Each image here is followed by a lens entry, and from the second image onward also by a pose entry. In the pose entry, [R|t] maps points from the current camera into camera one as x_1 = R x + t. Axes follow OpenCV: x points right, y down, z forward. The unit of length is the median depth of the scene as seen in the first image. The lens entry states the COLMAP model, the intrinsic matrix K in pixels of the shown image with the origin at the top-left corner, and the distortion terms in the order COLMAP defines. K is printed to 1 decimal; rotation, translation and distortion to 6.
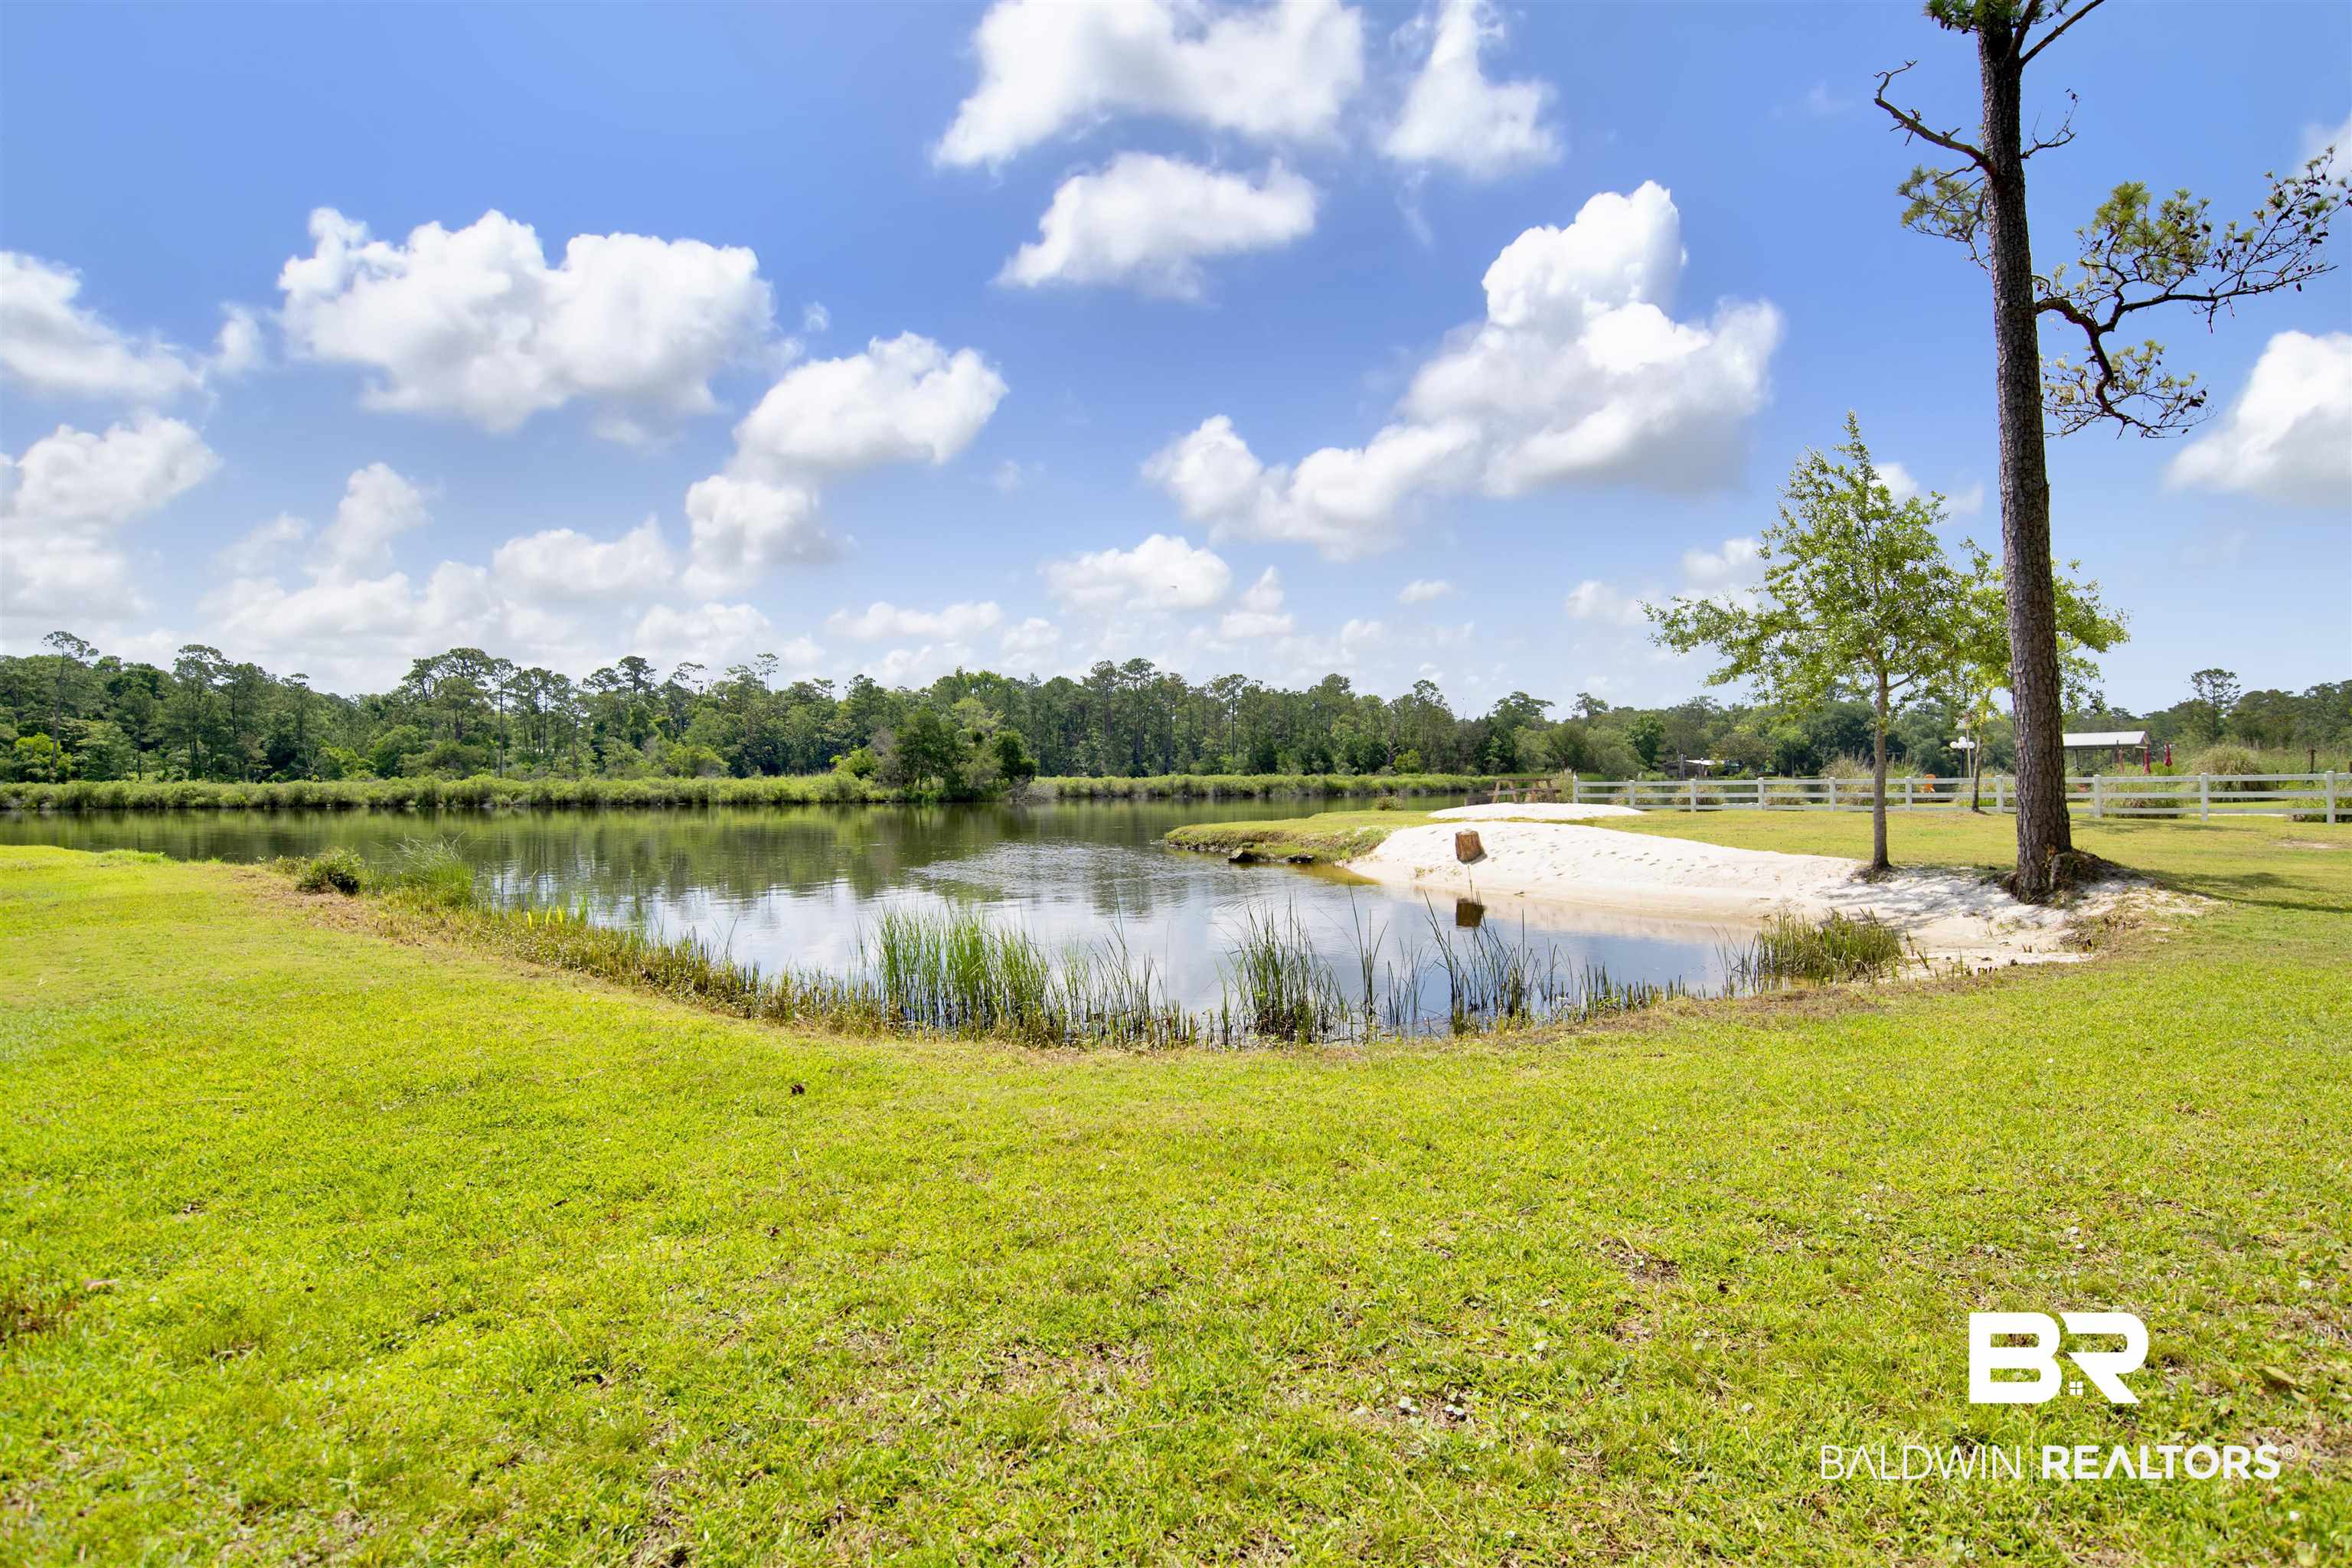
lens RADIAL K [[1229.6, 0, 1184.5], [0, 1229.6, 776.2], [0, 0, 1]] dist [-0.069713, 0.025393]
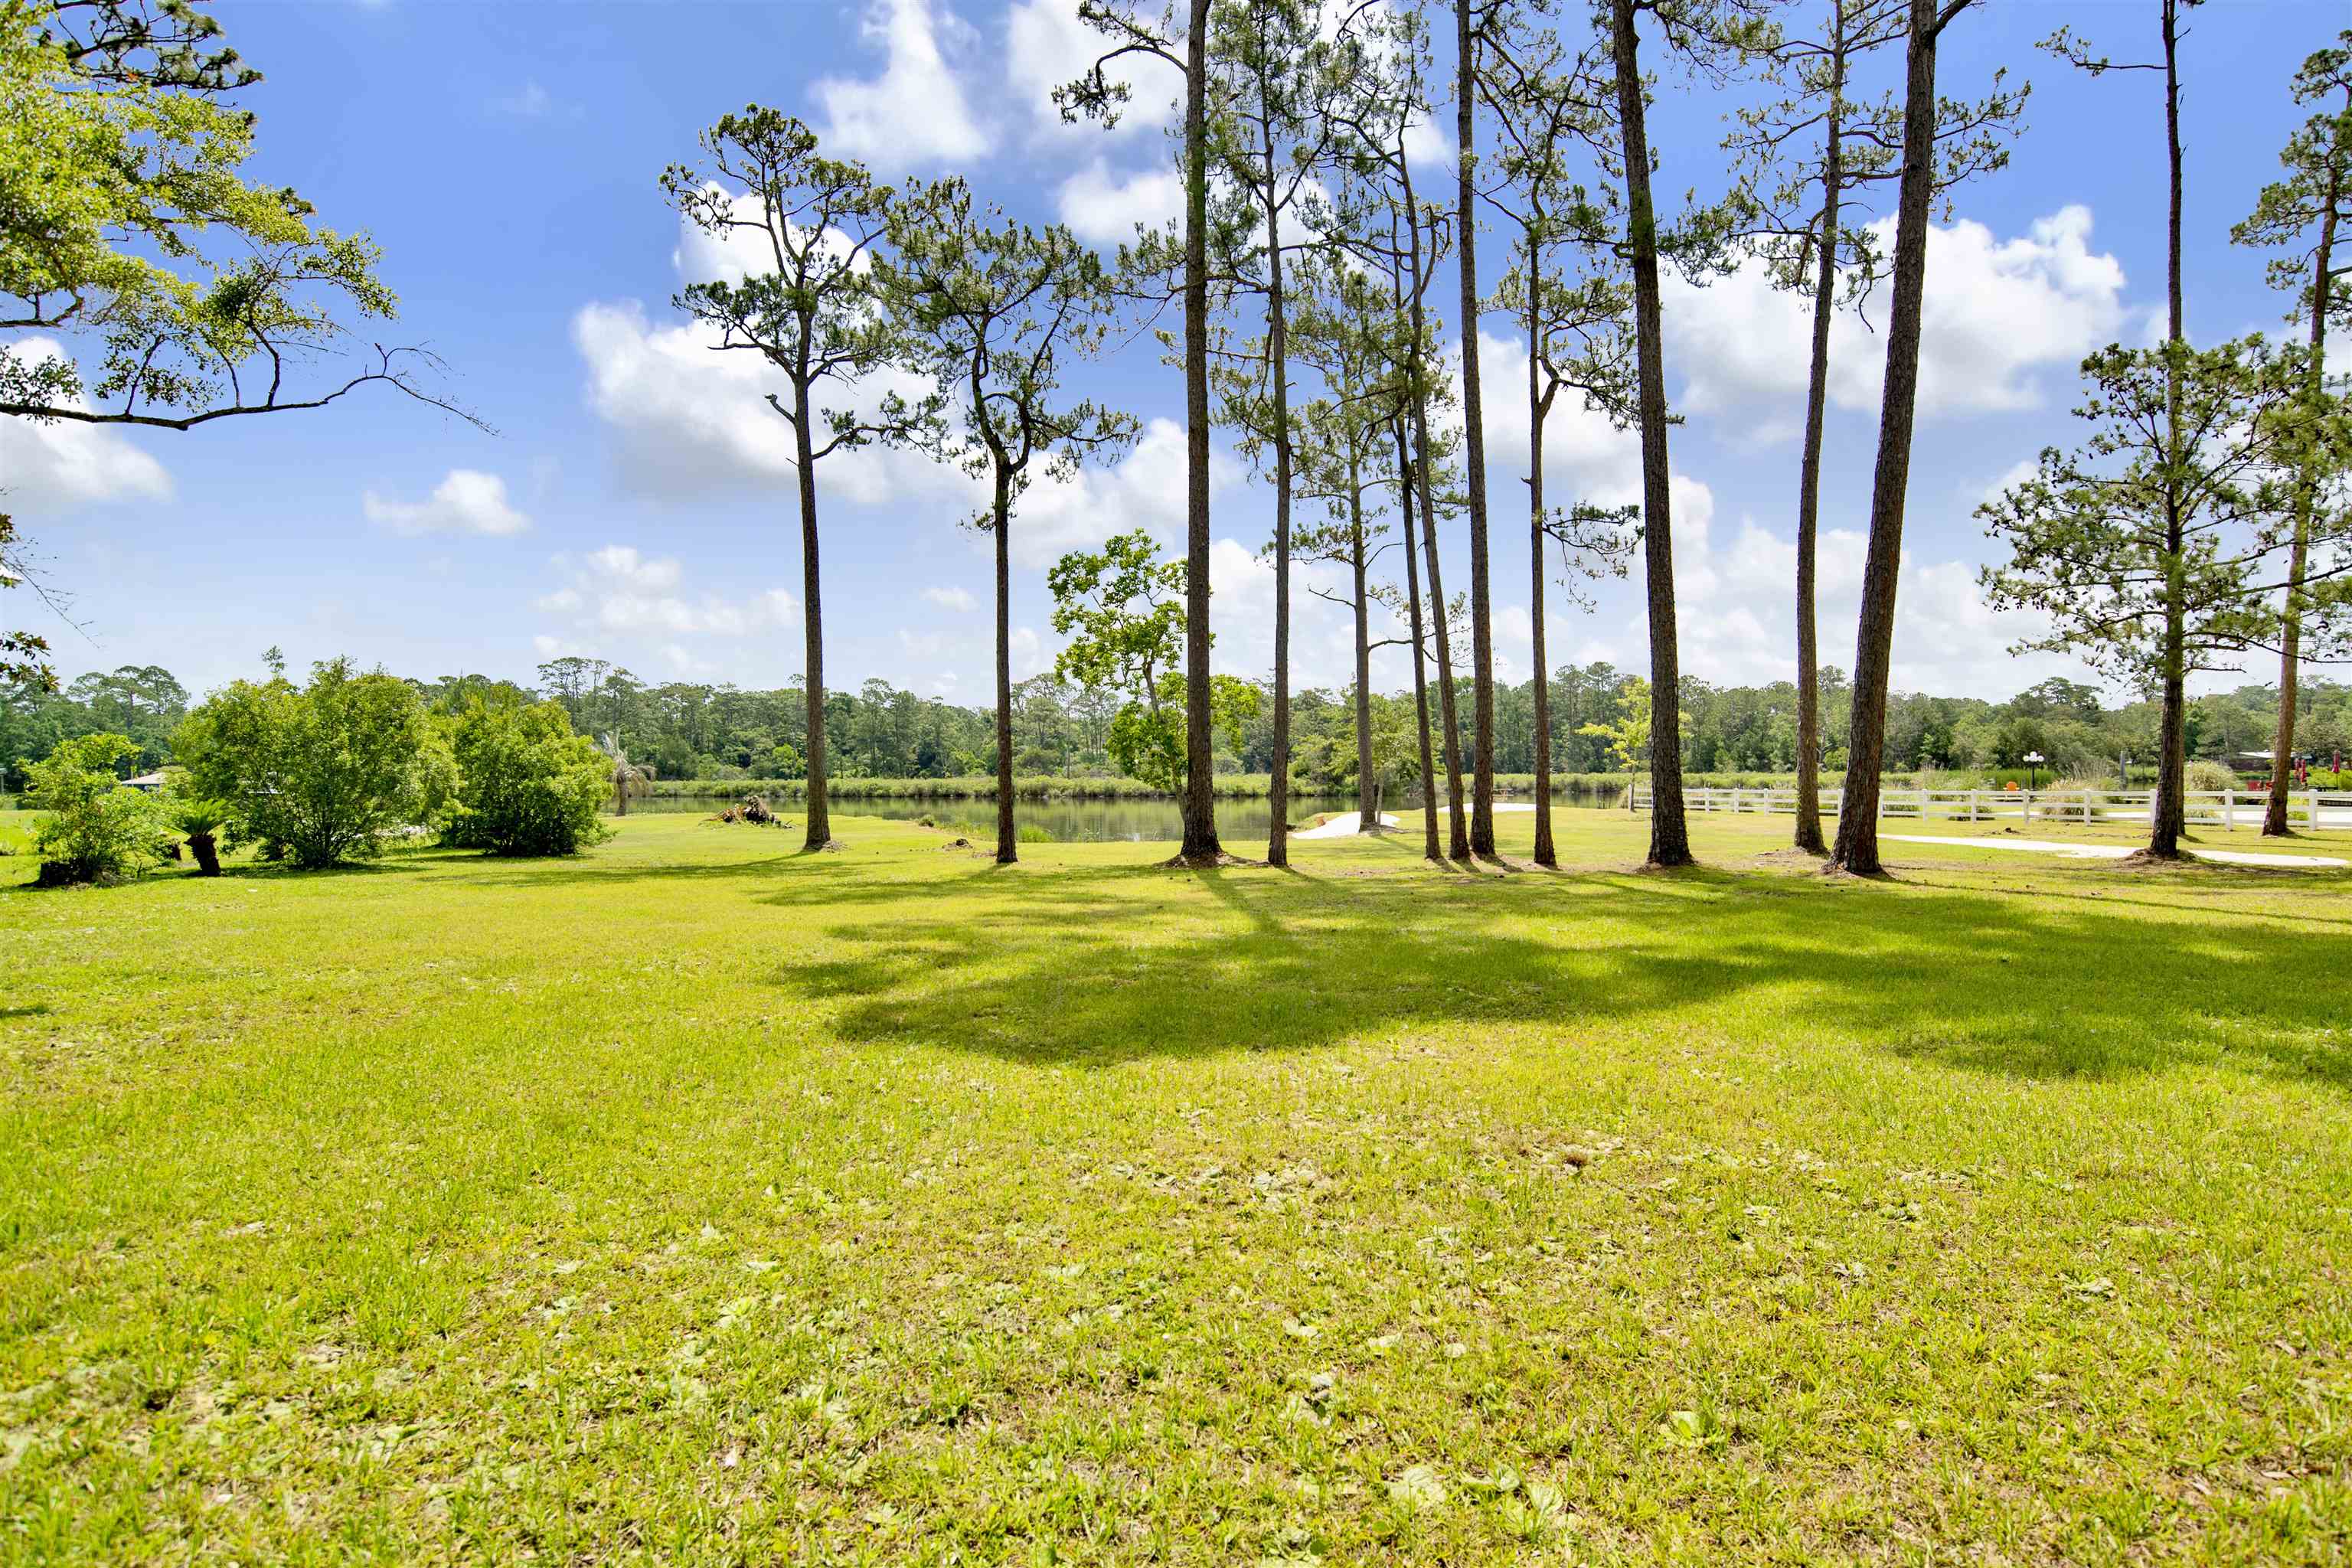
lens RADIAL K [[1229.6, 0, 1184.5], [0, 1229.6, 776.2], [0, 0, 1]] dist [-0.069713, 0.025393]
pose [[0.903215, 0.000111, -0.429189, 0.115507], [0.003120, 0.999972, 0.006824, -0.005457], [0.429178, -0.007503, 0.903189, -0.146829]]
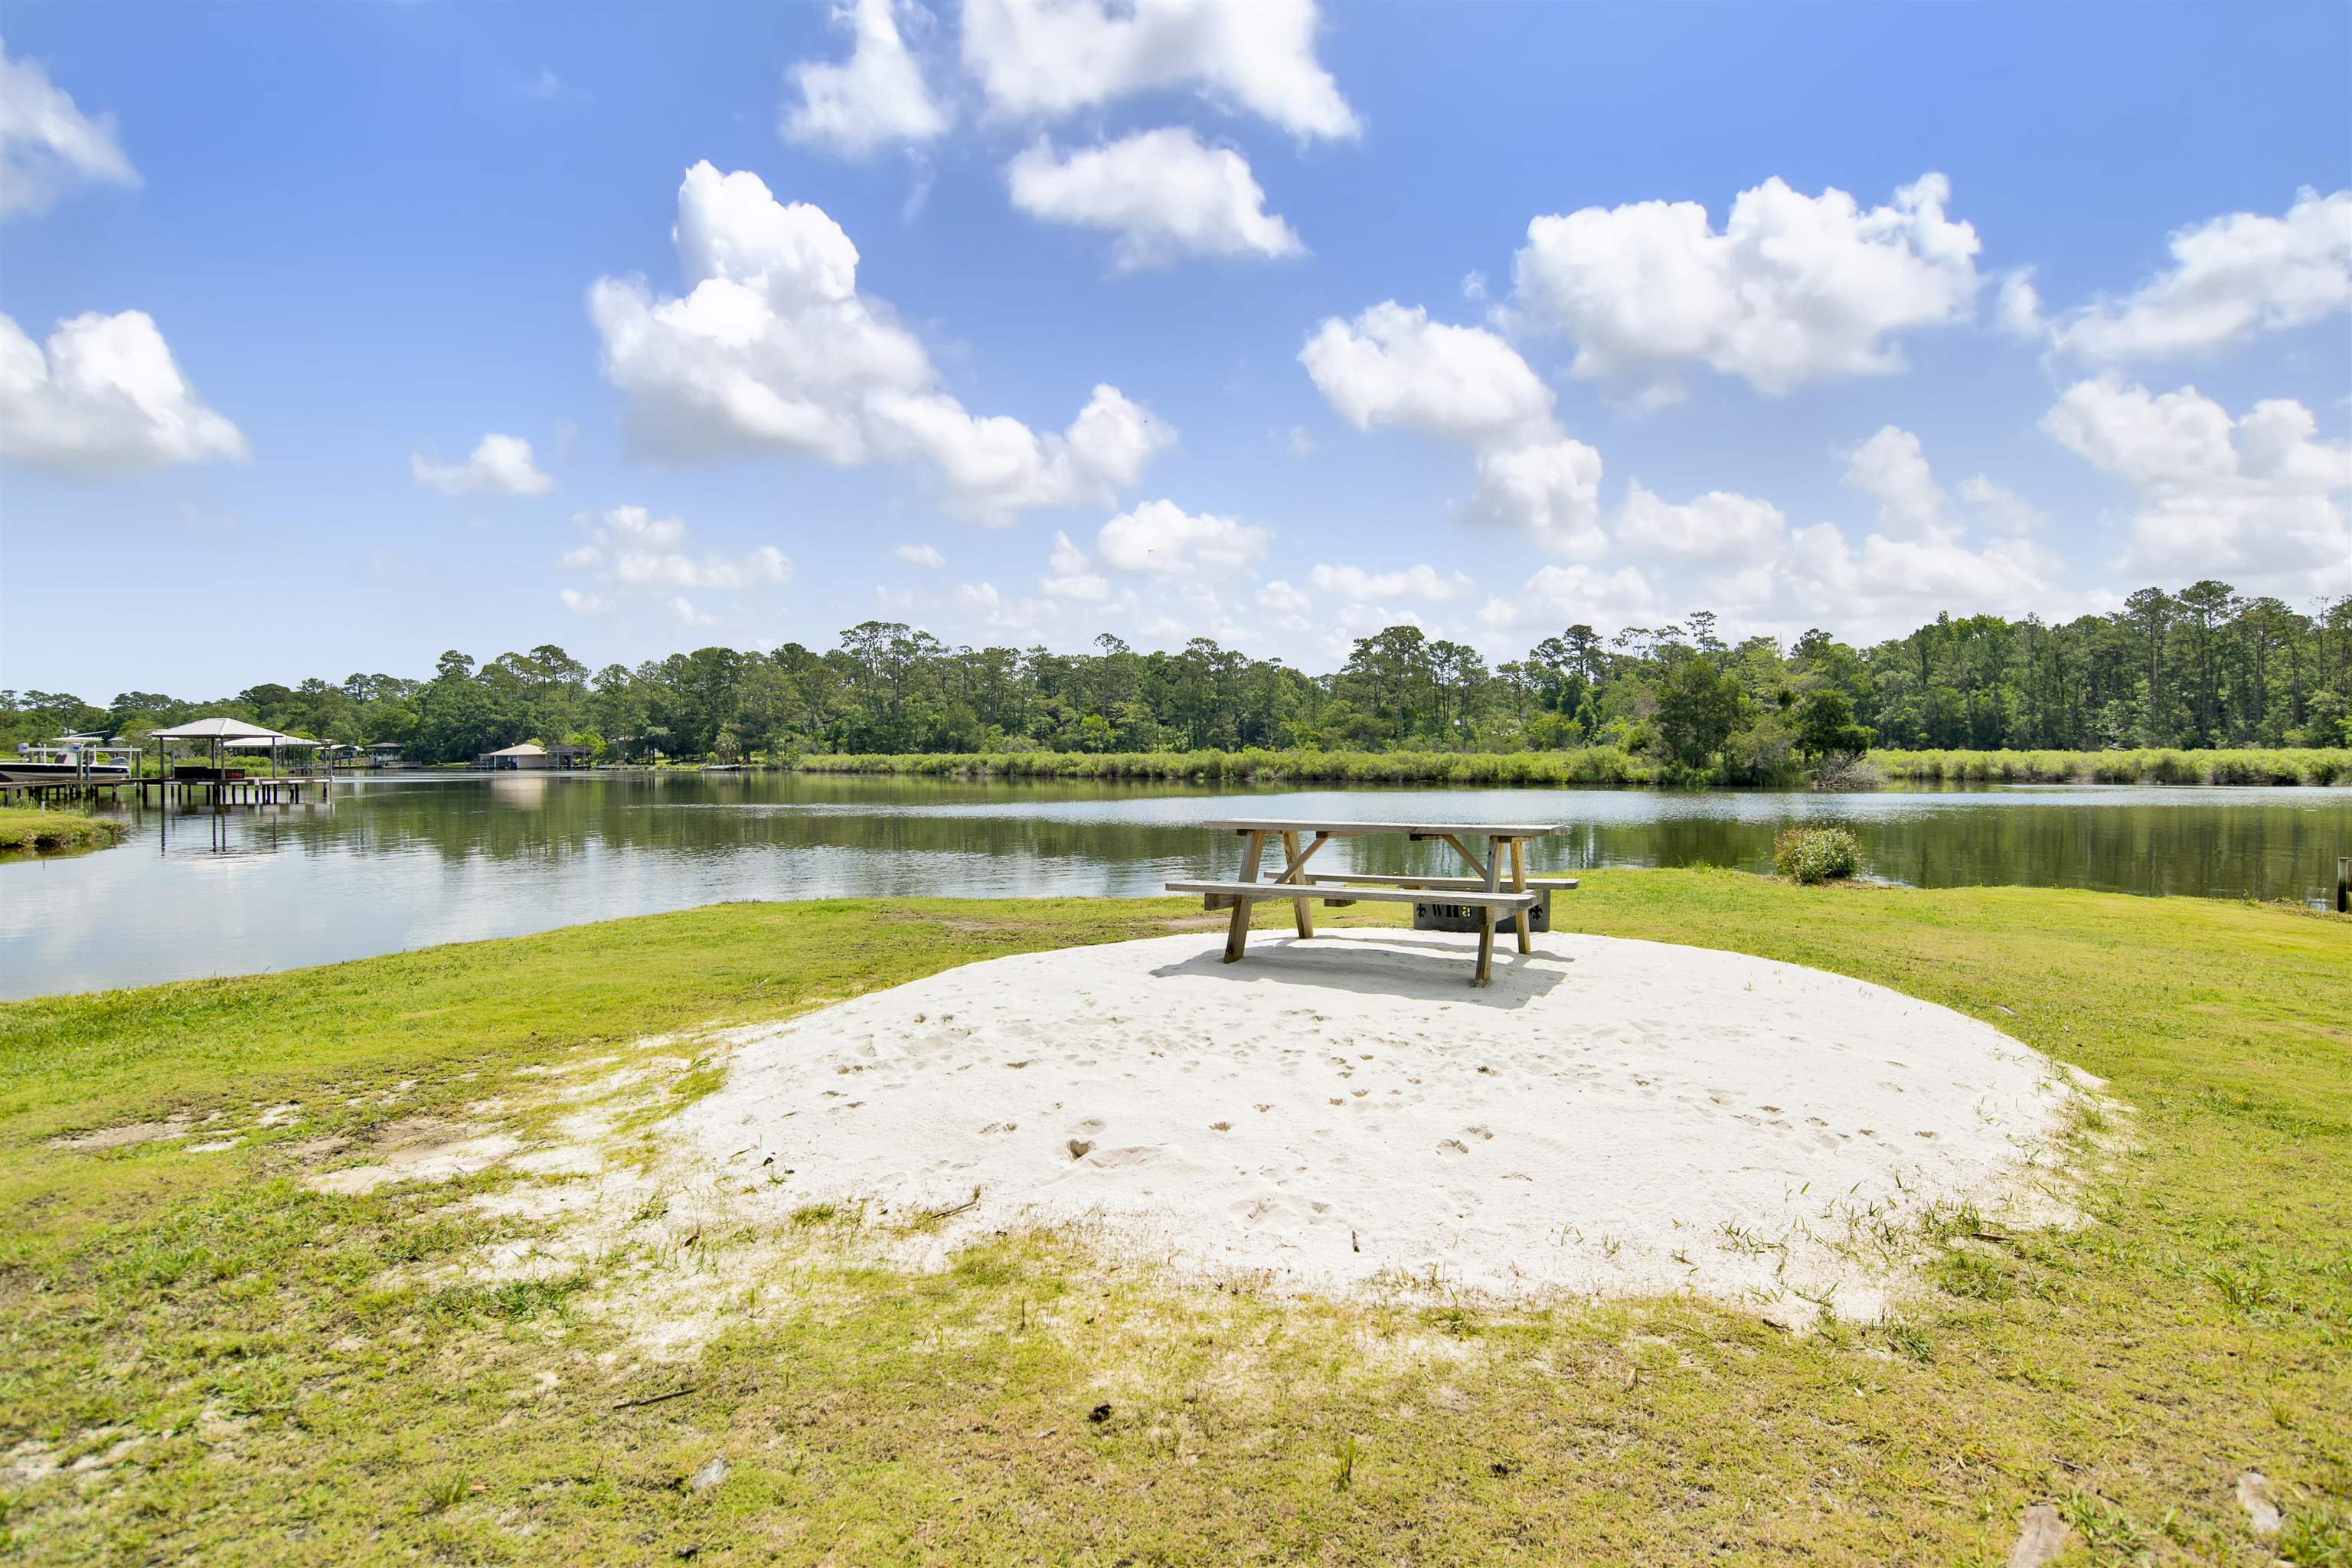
lens RADIAL K [[1229.6, 0, 1184.5], [0, 1229.6, 776.2], [0, 0, 1]] dist [-0.069713, 0.025393]
pose [[0.686477, 0.017852, -0.726932, 0.071802], [0.000469, 0.999688, 0.024993, -0.001886], [0.727151, -0.017499, 0.686254, 0.144471]]
